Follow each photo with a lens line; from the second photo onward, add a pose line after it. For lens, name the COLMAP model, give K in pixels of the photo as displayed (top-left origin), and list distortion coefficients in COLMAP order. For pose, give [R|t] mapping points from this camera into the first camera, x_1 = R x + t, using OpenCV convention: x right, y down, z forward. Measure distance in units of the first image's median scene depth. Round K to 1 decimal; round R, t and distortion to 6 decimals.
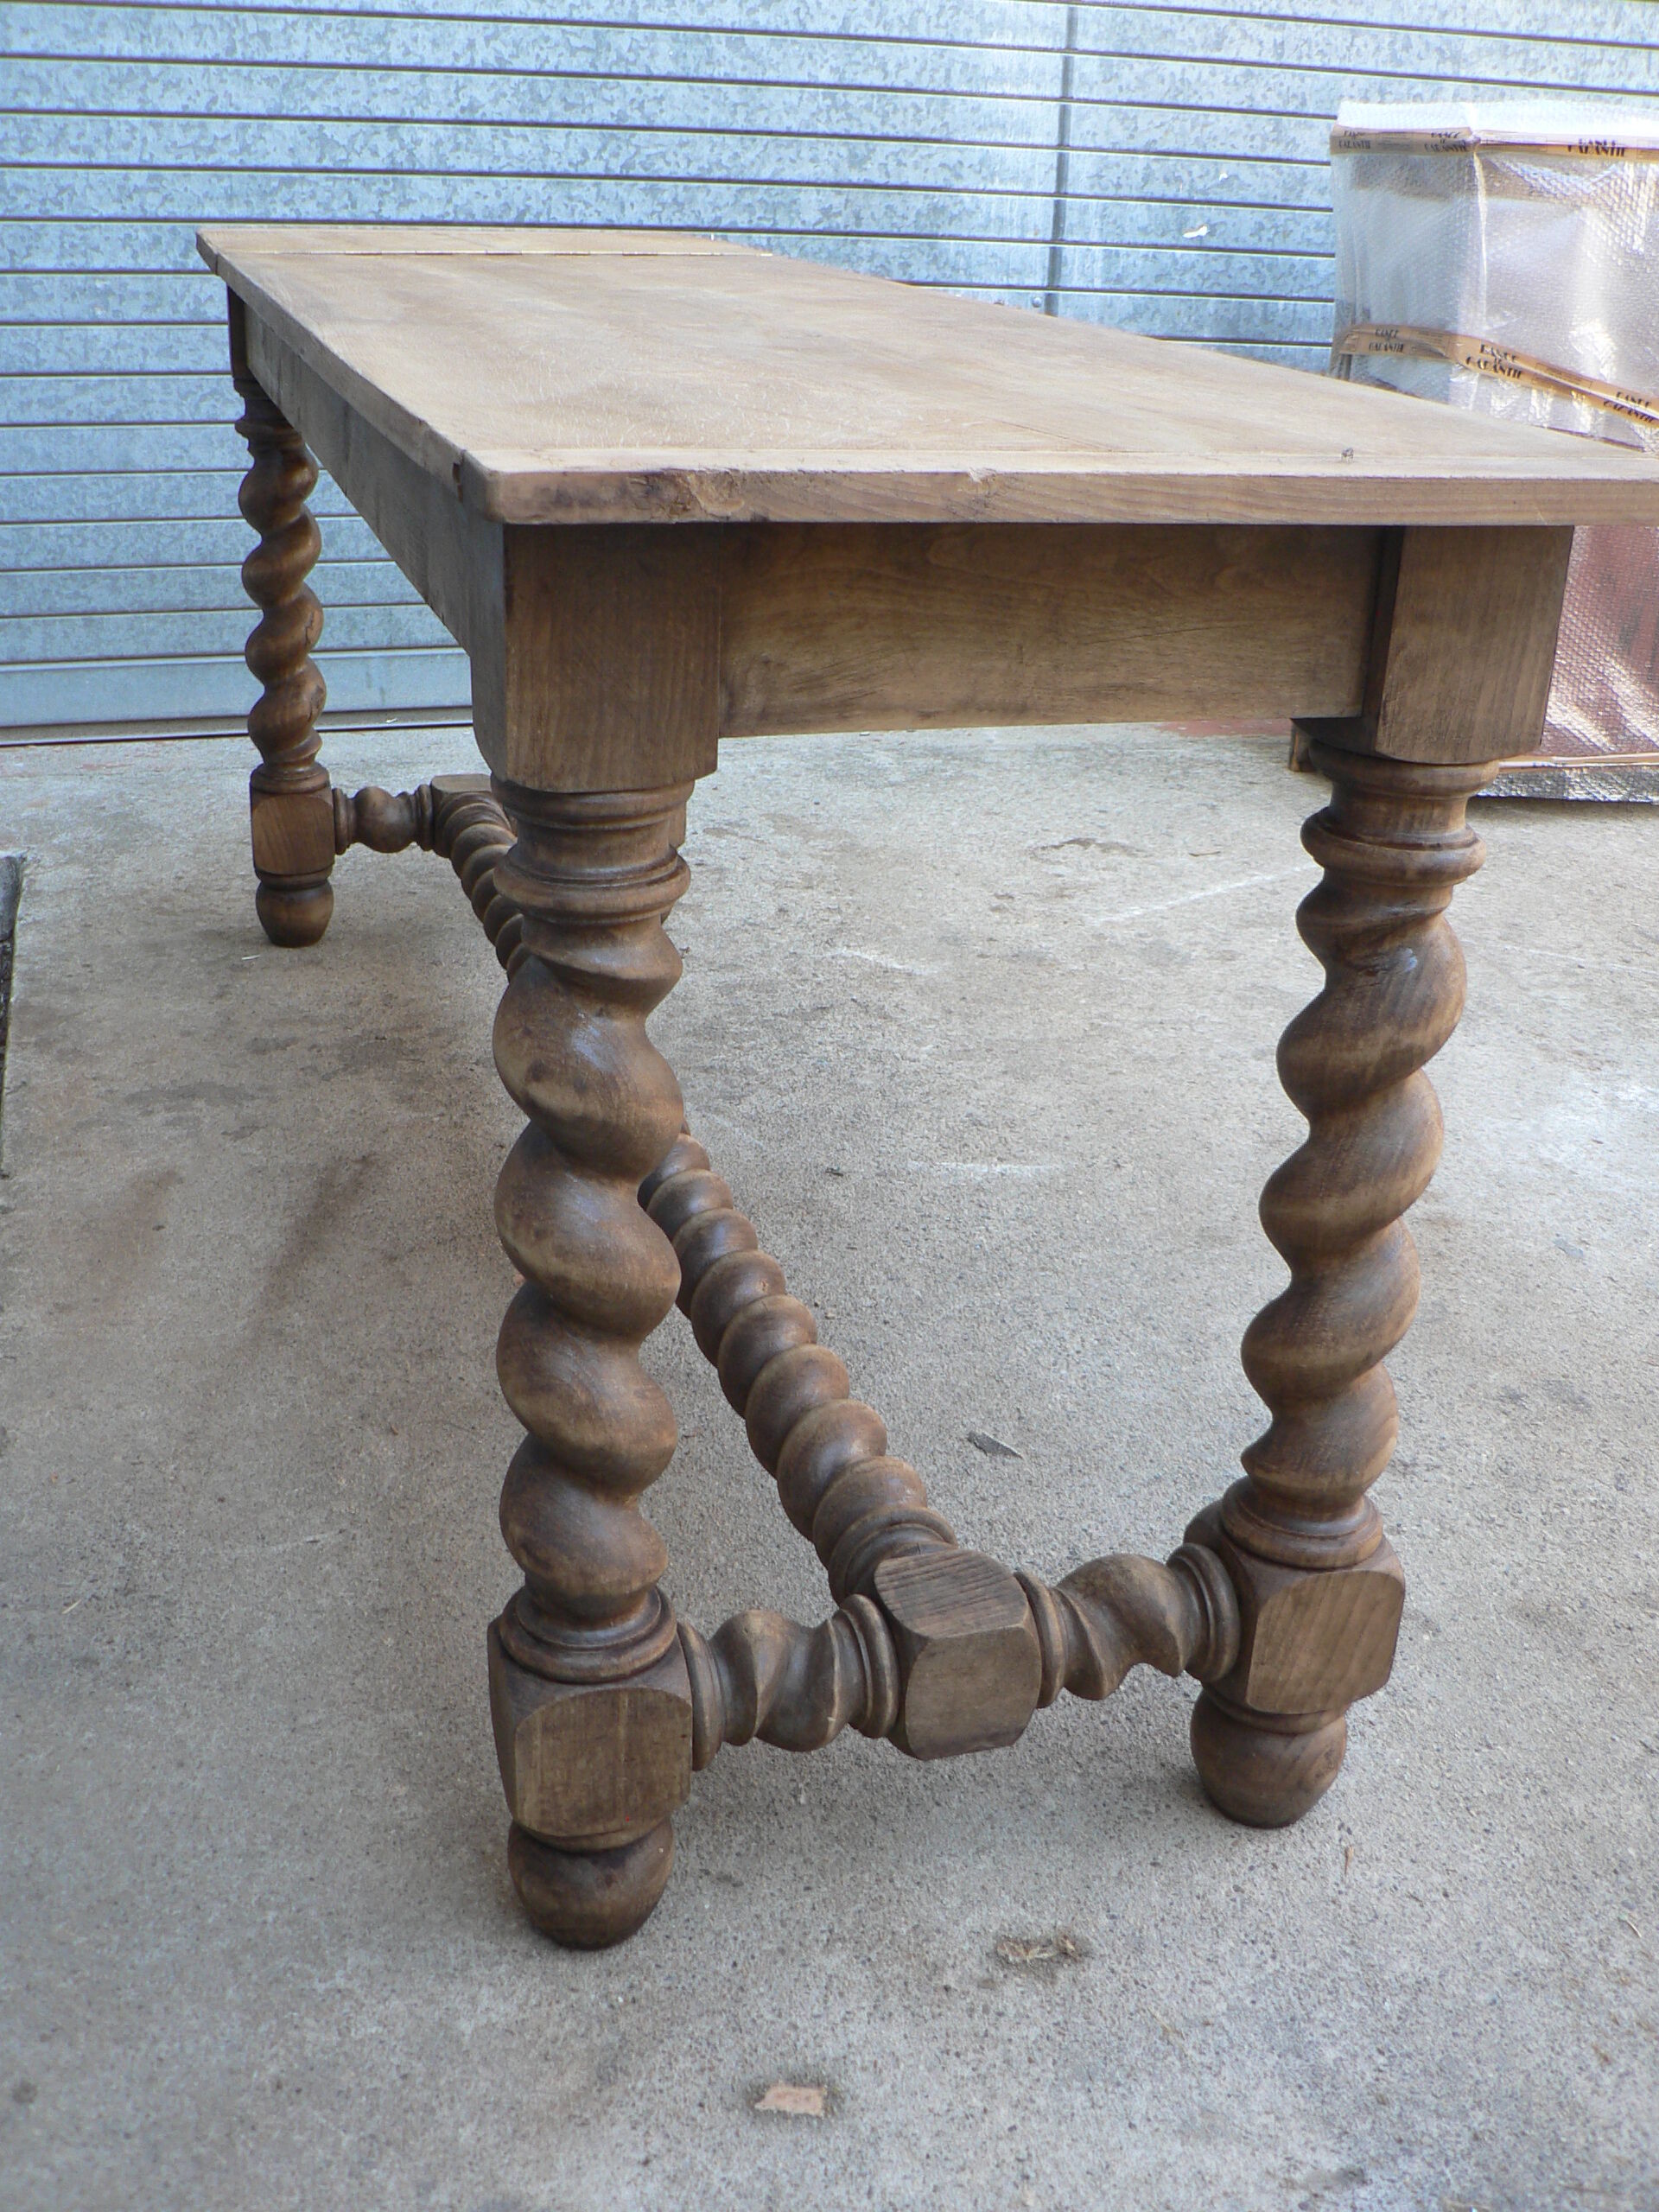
lens RADIAL K [[2423.4, 0, 823.4], [0, 2423.4, 1133.5], [0, 0, 1]] dist [-0.196911, 0.207464]
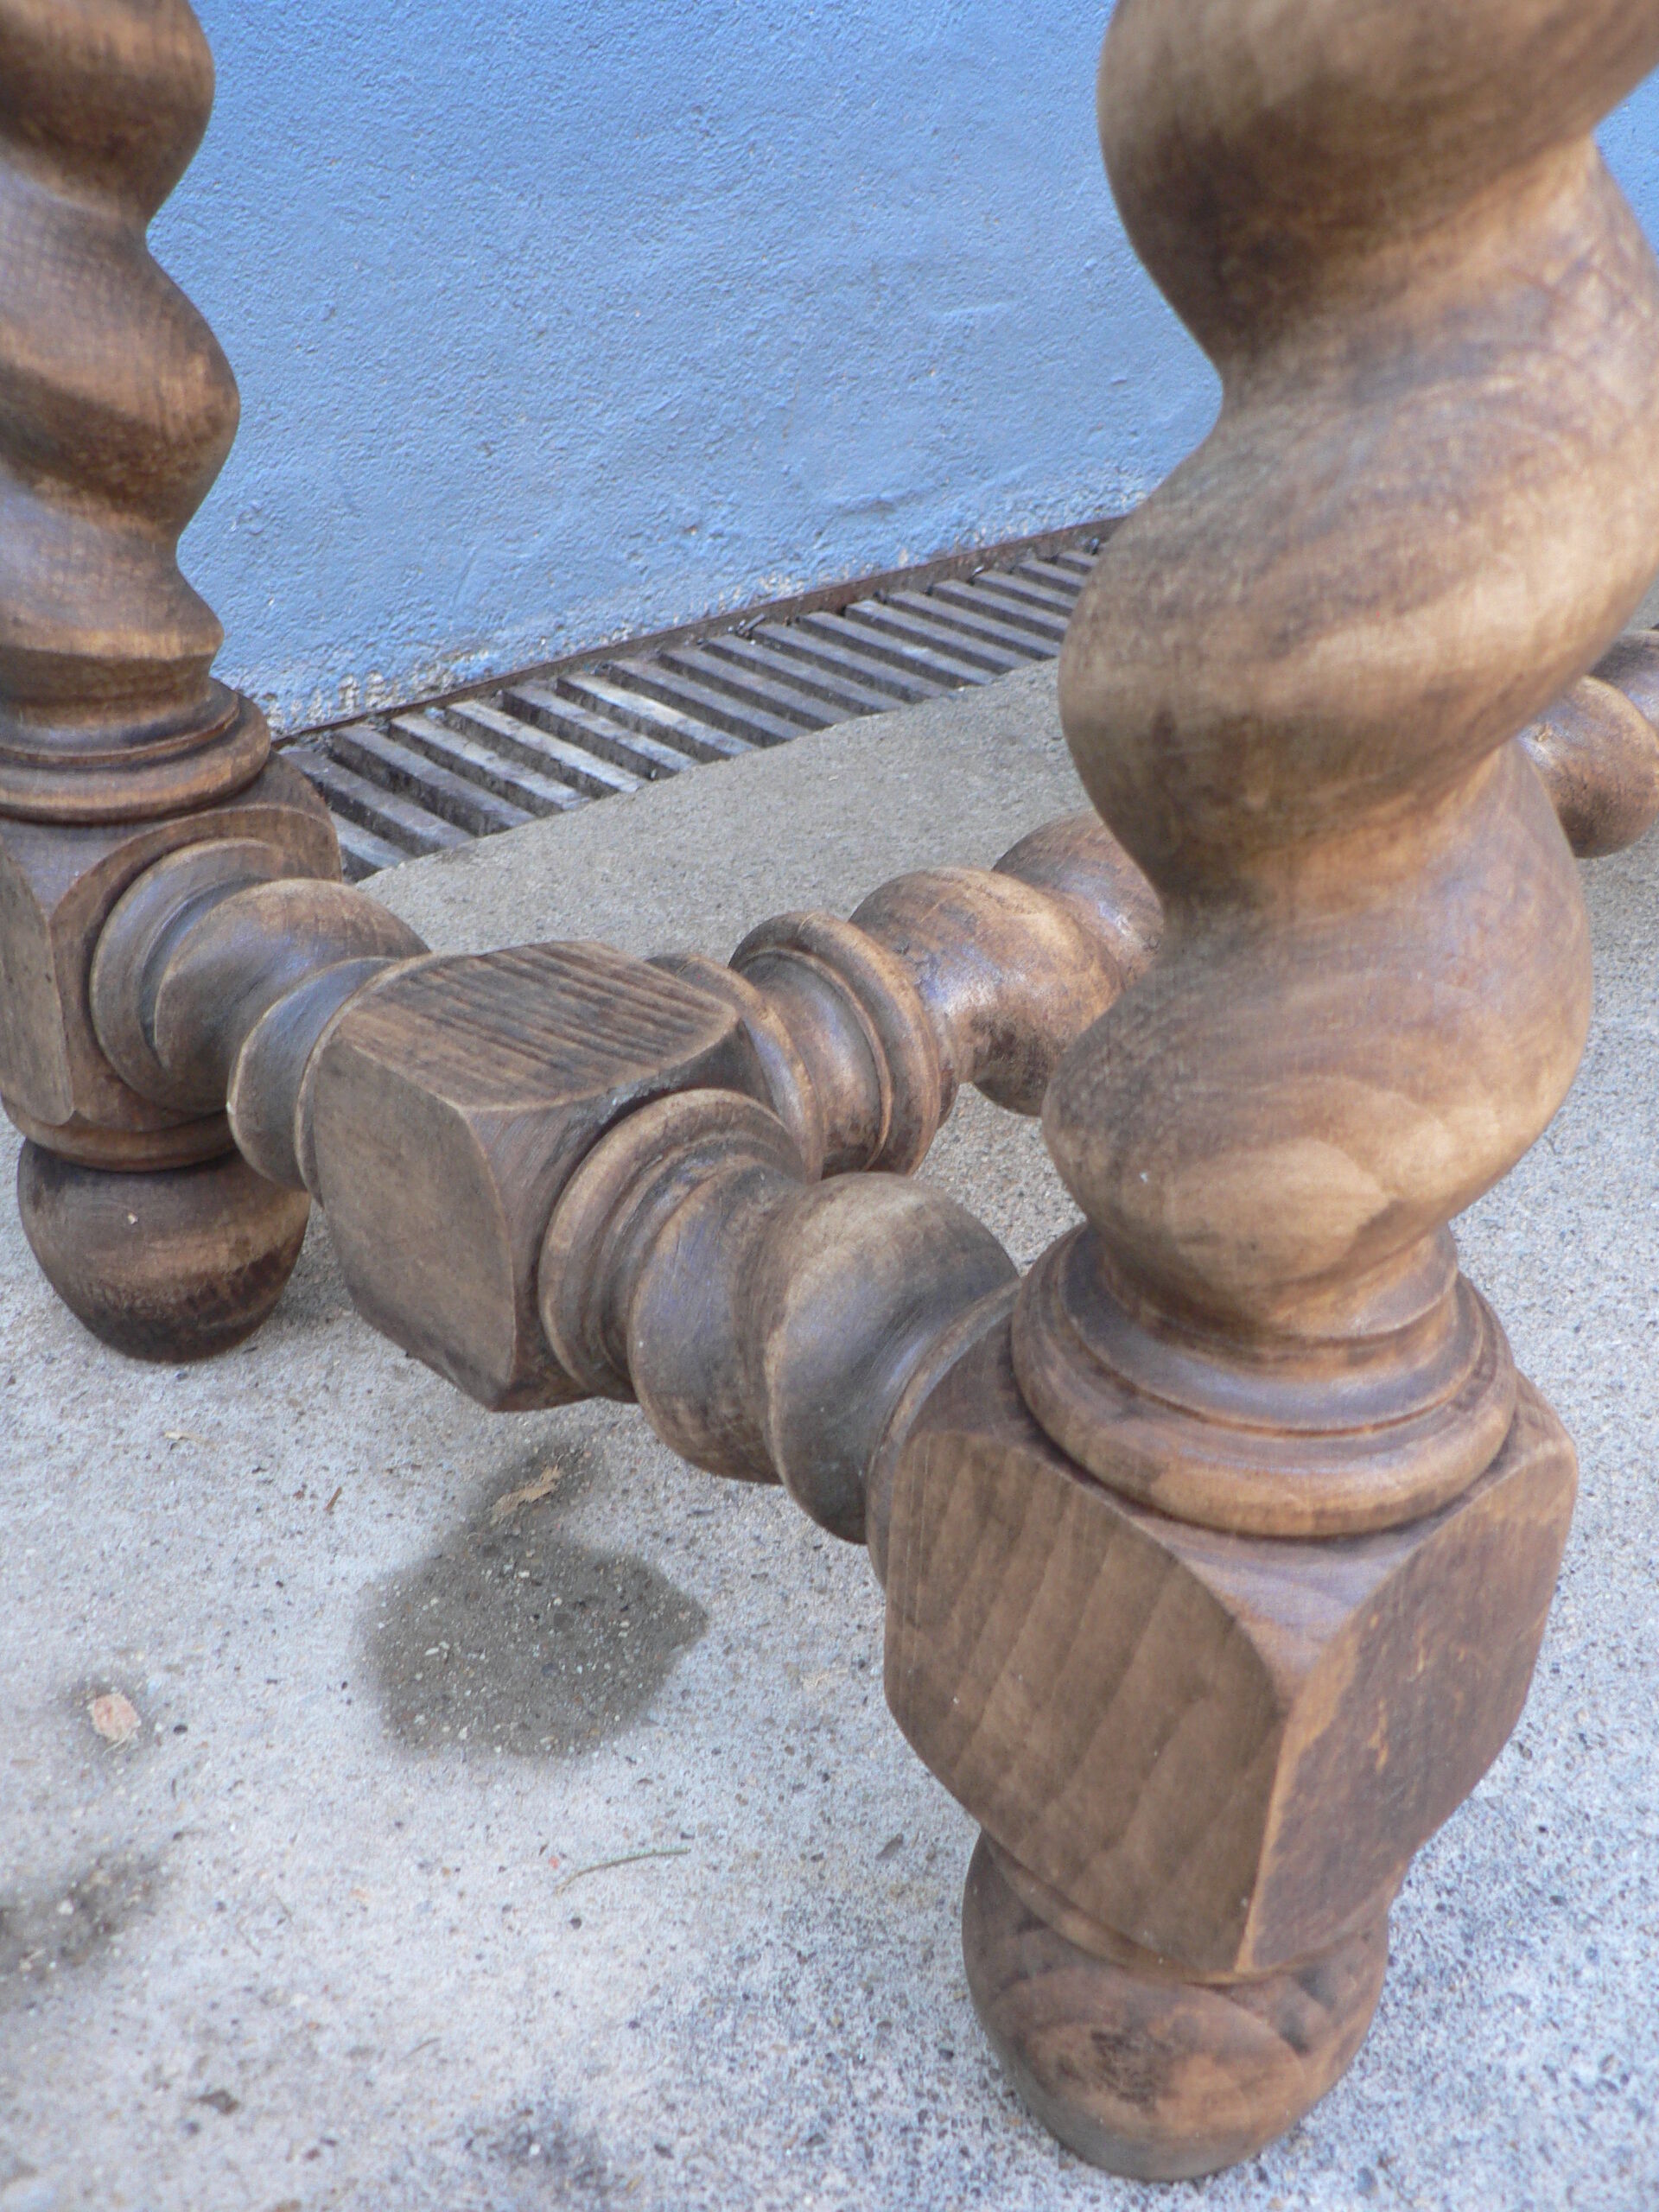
lens RADIAL K [[2430.0, 0, 780.3], [0, 2430.0, 1176.8], [0, 0, 1]] dist [-0.212167, 0.236527]
pose [[0.444532, 0.431981, -0.784719, 0.160810], [-0.351987, 0.889805, 0.290434, 0.065393], [0.823709, 0.147104, 0.547598, 0.228556]]
